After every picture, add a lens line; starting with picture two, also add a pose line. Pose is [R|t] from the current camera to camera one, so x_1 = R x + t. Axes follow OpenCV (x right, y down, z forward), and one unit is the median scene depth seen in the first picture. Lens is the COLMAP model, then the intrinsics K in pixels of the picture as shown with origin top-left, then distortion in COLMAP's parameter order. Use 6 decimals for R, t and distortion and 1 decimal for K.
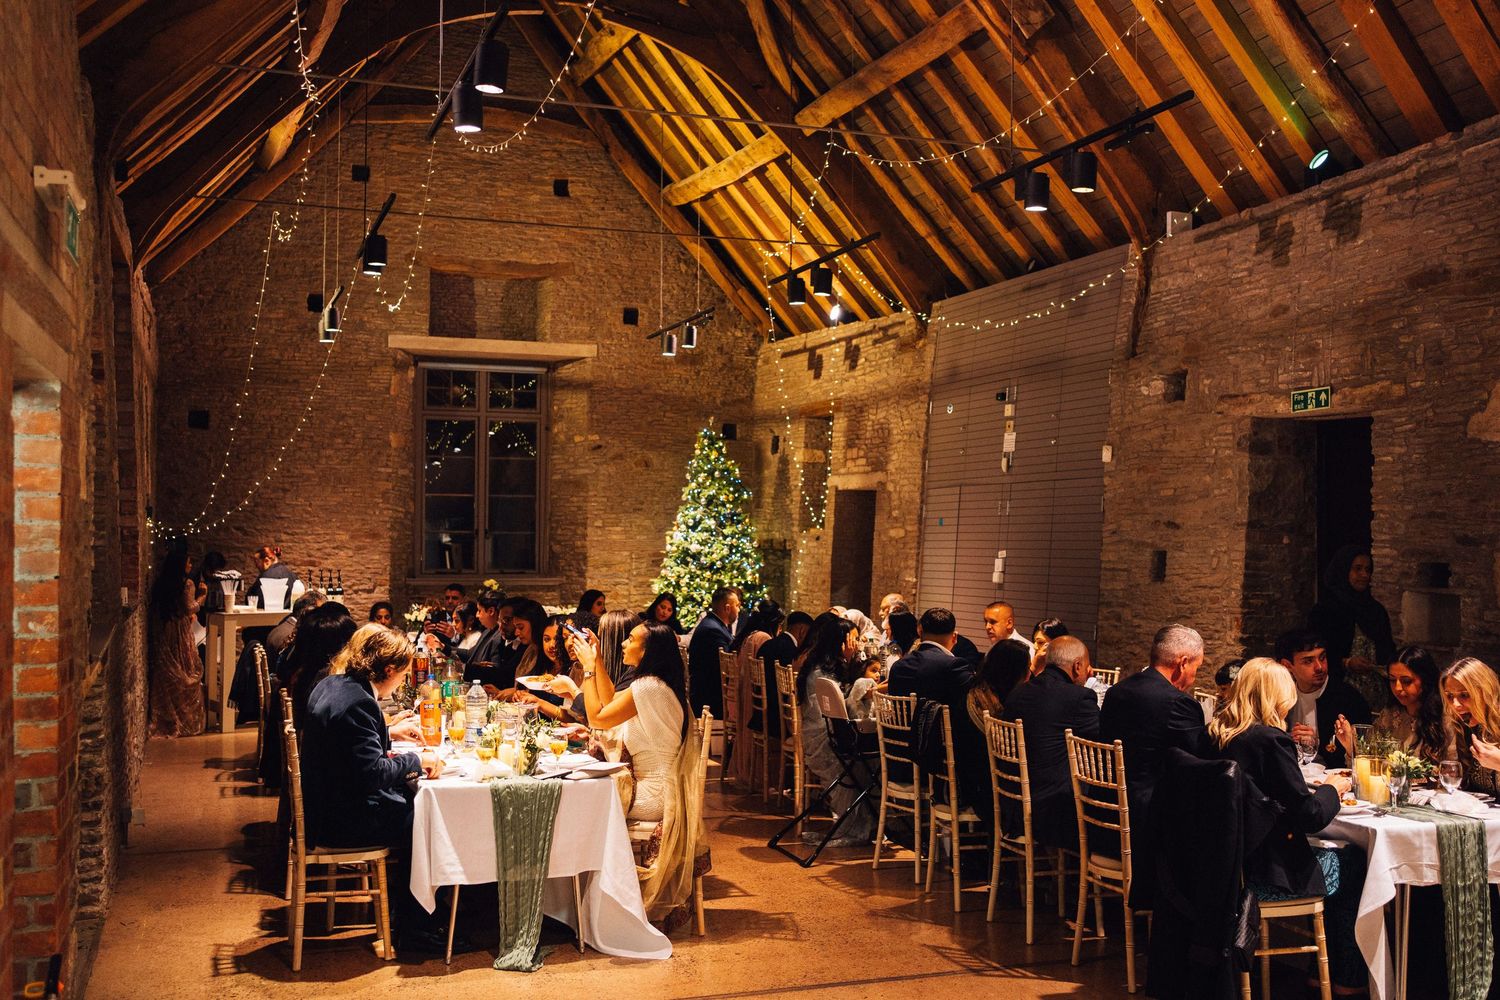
lens RADIAL K [[1593.5, 0, 750.0], [0, 1593.5, 500.0], [0, 0, 1]] dist [-0.041017, 0.170078]
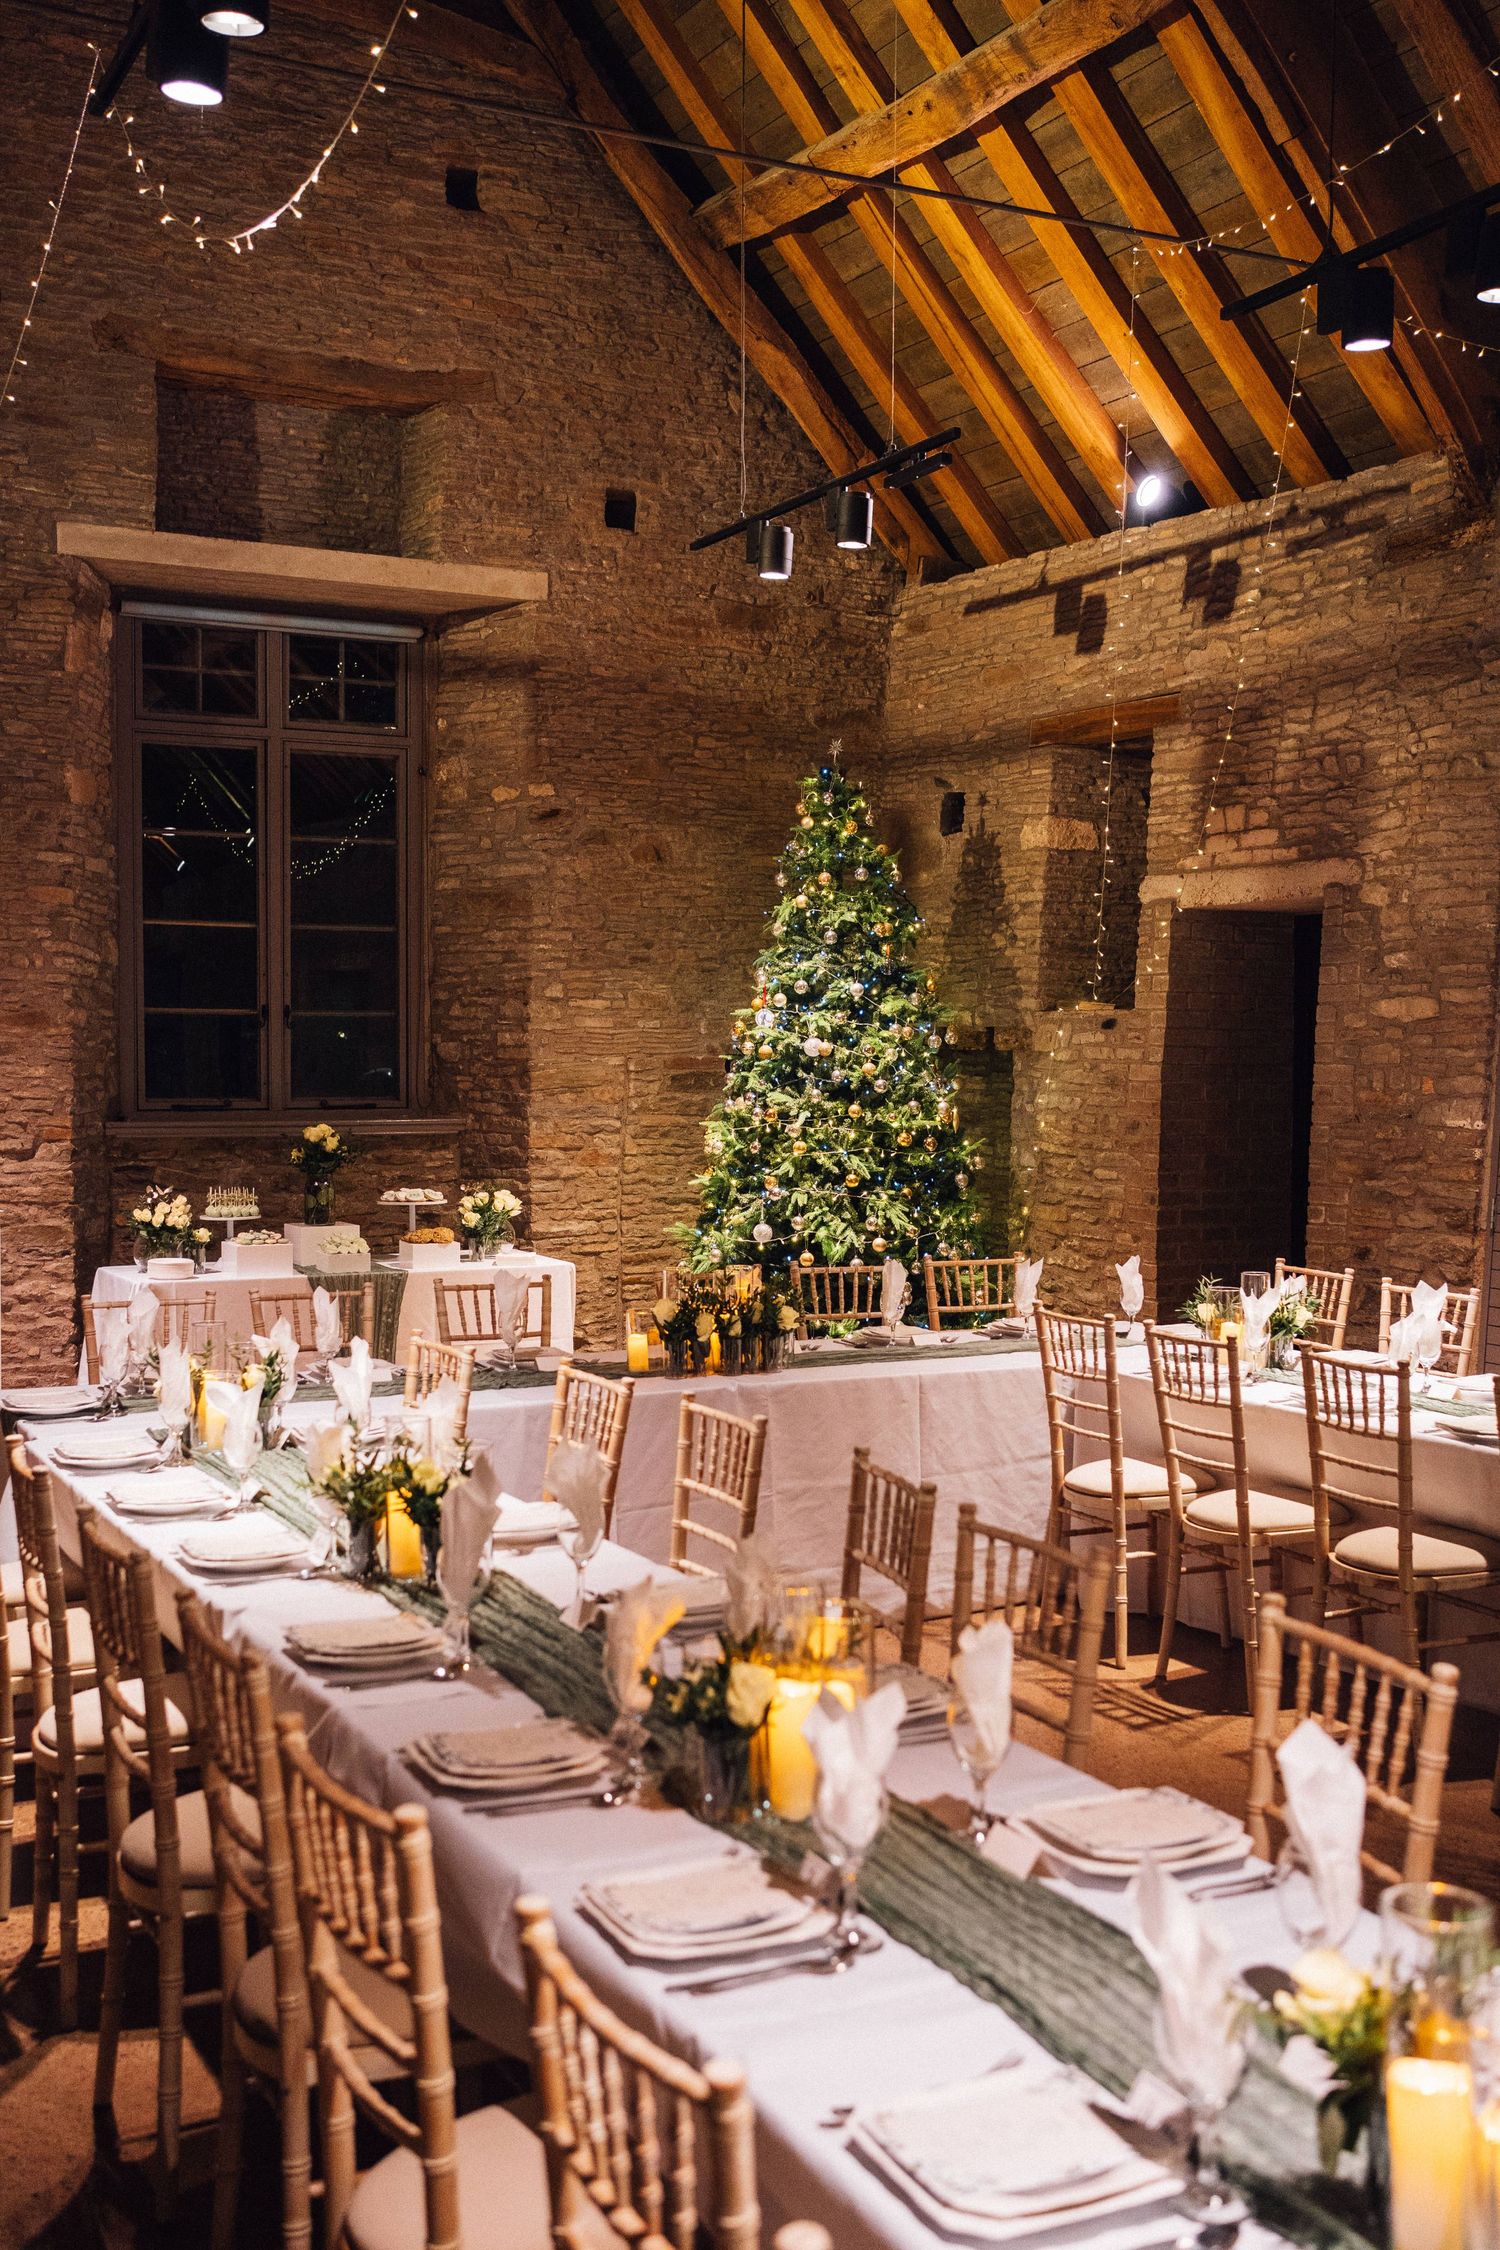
lens RADIAL K [[2390.3, 0, 752.8], [0, 2390.3, 1150.6], [0, 0, 1]] dist [-0.041017, 0.170078]
pose [[0.991784, -0.007578, 0.127700, -0.128801], [-0.001574, 0.997445, 0.071417, 0.011780], [-0.127915, -0.071031, 0.989238, 0.361558]]
